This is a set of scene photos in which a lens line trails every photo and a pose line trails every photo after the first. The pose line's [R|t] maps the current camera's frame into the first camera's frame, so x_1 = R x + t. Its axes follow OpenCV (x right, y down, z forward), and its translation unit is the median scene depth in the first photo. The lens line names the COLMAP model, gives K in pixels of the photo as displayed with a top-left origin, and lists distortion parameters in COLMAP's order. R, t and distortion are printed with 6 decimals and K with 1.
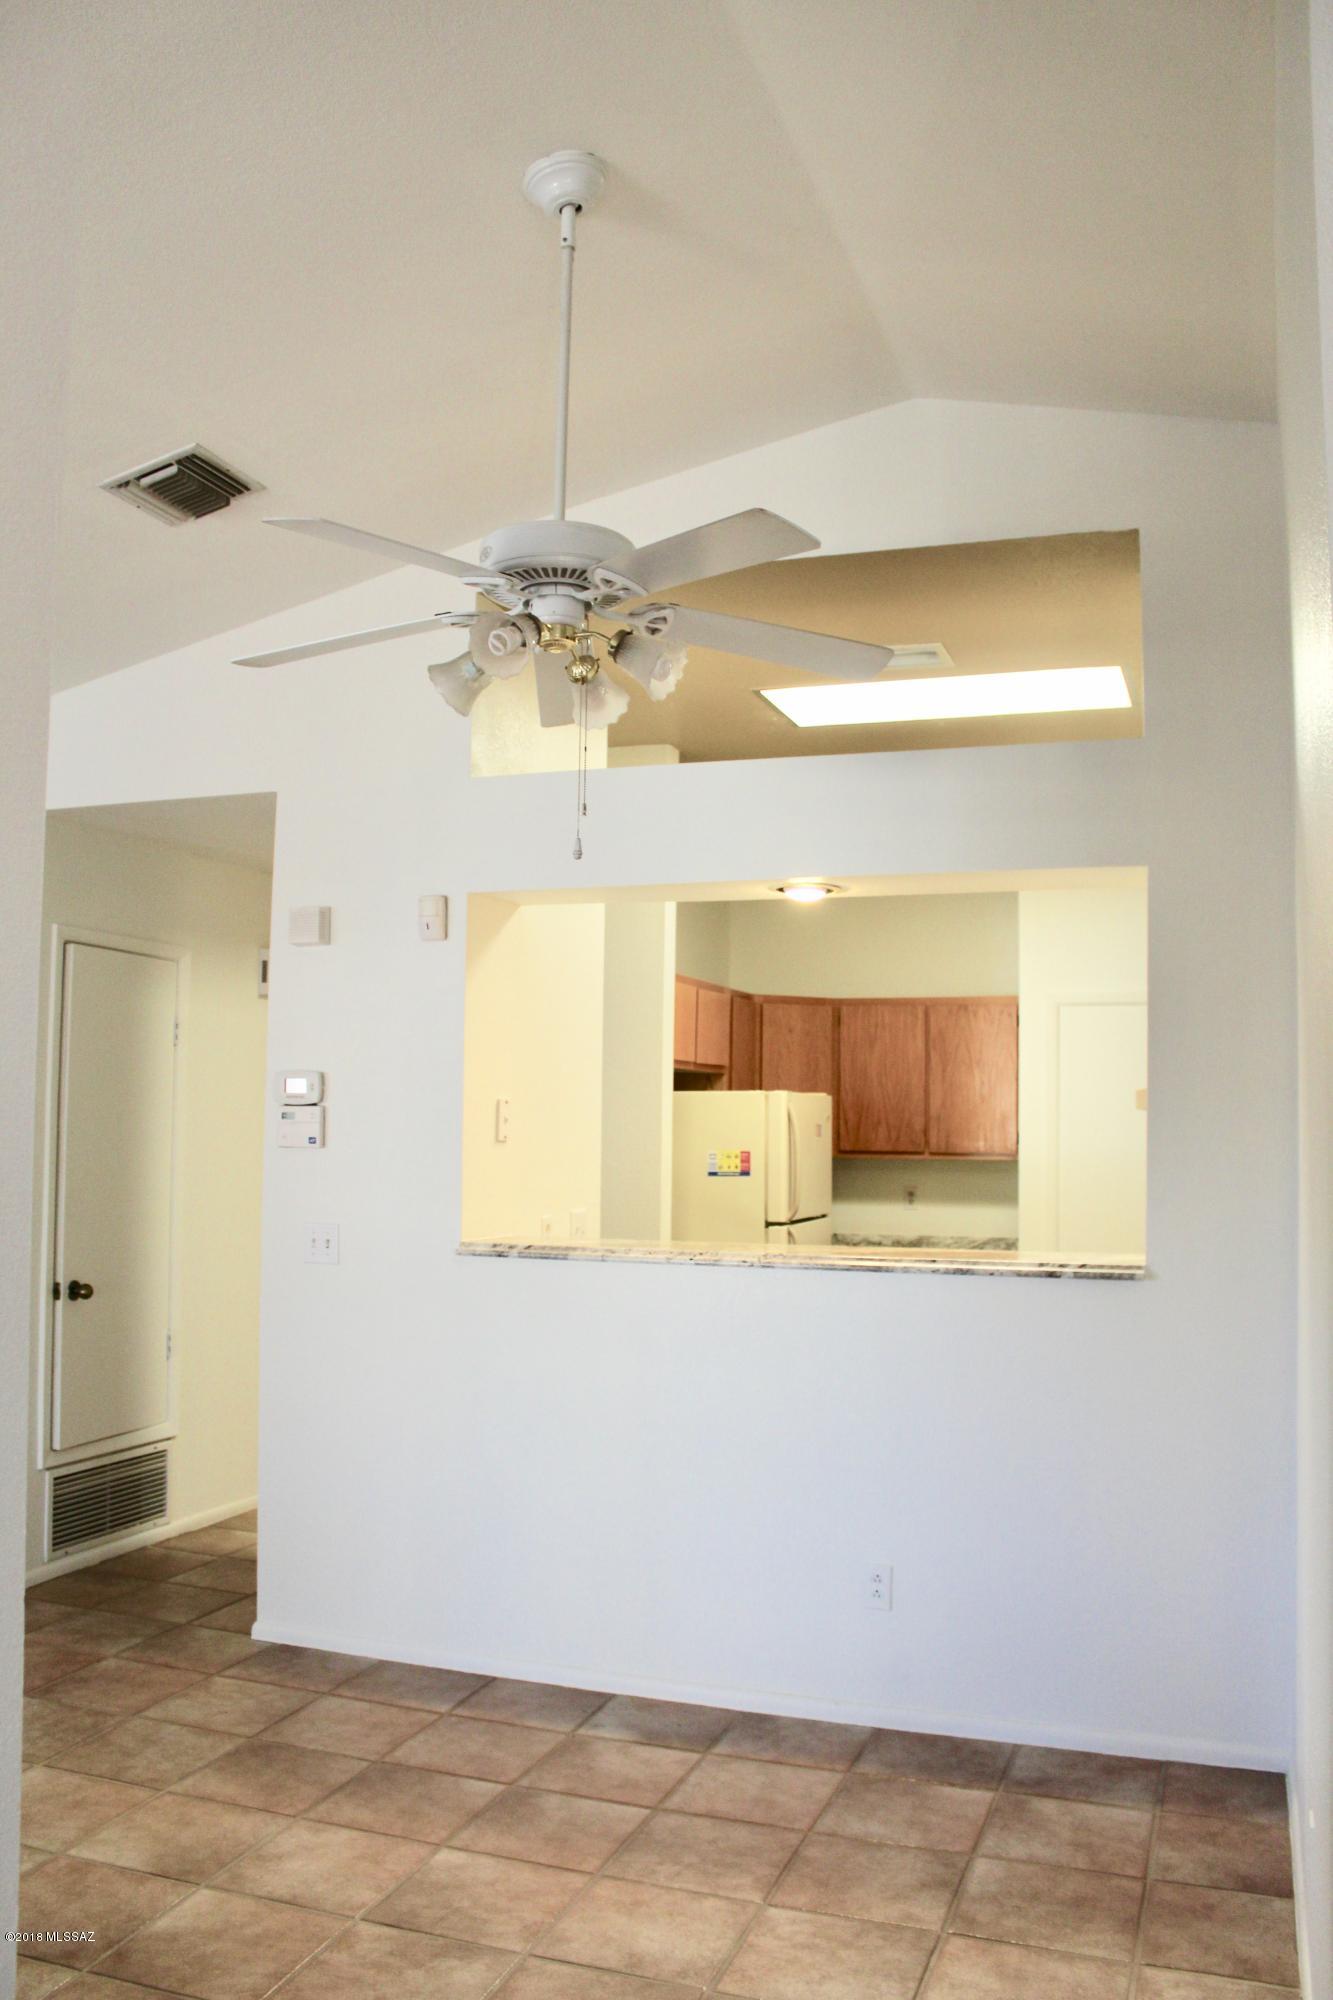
lens RADIAL K [[1665.5, 0, 666.5], [0, 1665.5, 1000.0], [0, 0, 1]] dist [-0.165094, 0.144429]
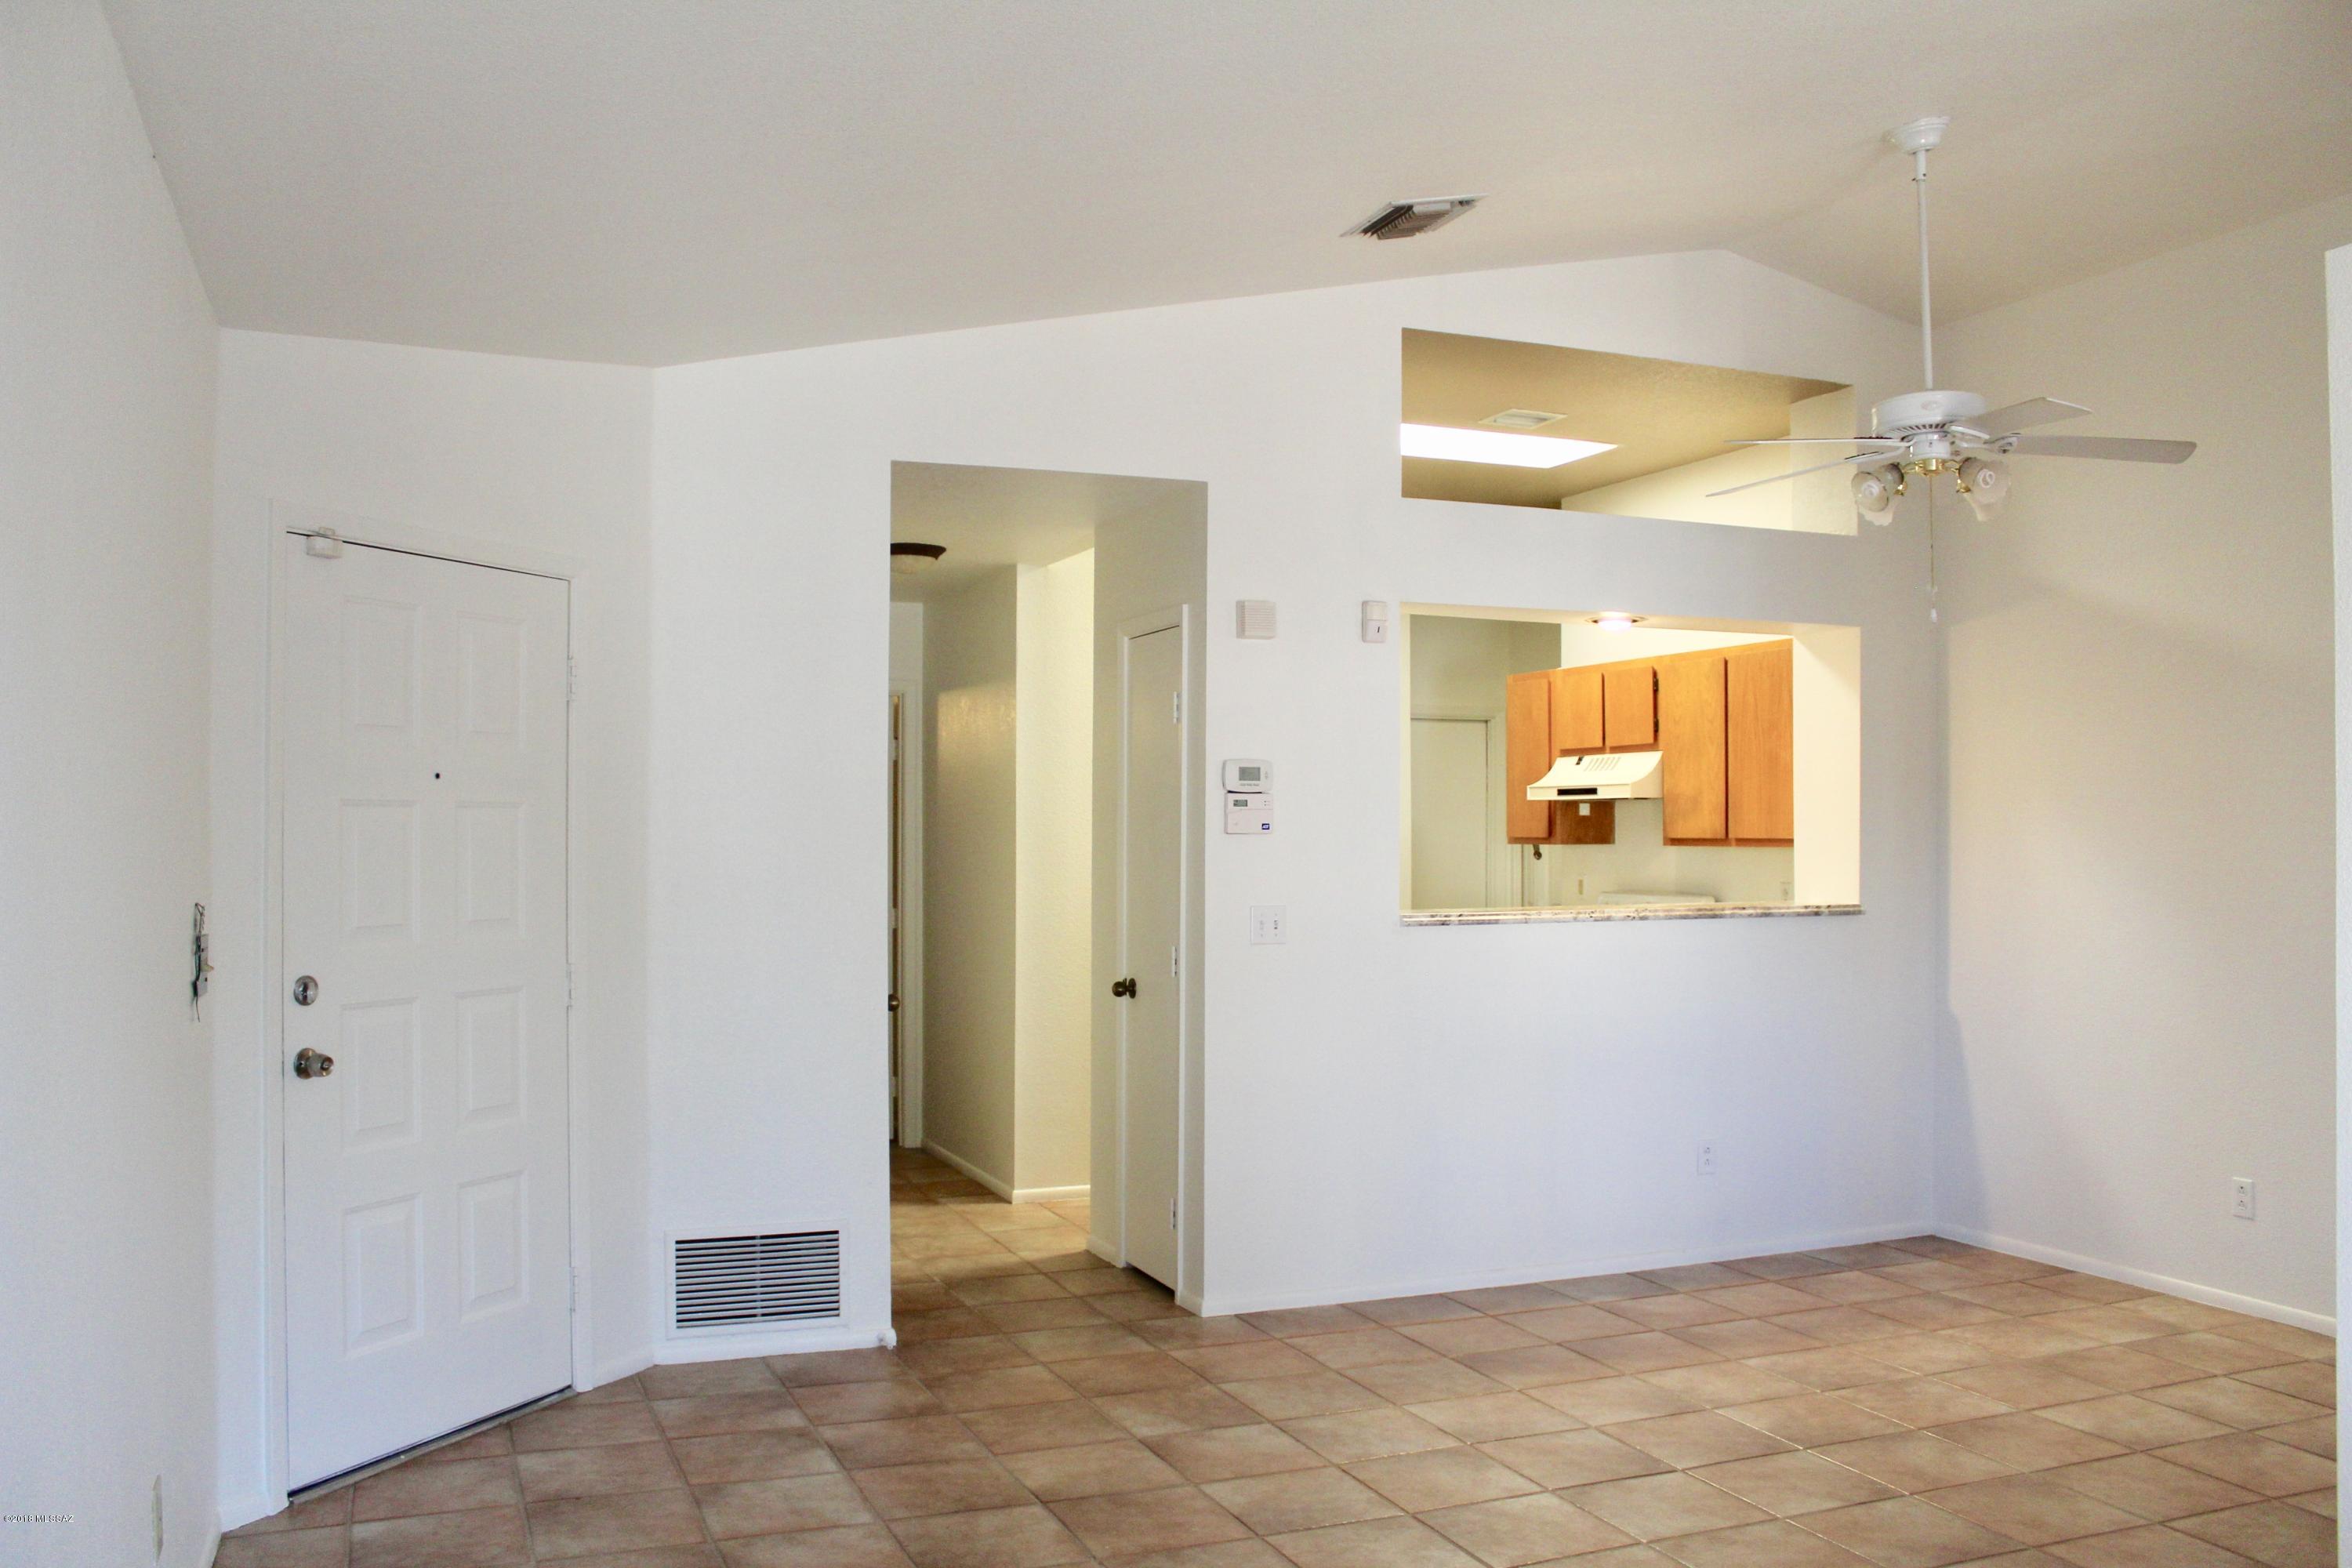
lens RADIAL K [[1958.6, 0, 1148.5], [0, 1958.6, 792.1], [0, 0, 1]] dist [-0.165094, 0.144429]
pose [[0.751248, 0.002054, 0.660017, -1.293029], [-0.040563, 0.998249, 0.043062, 0.015582], [-0.658772, -0.059122, 0.750016, 0.149396]]
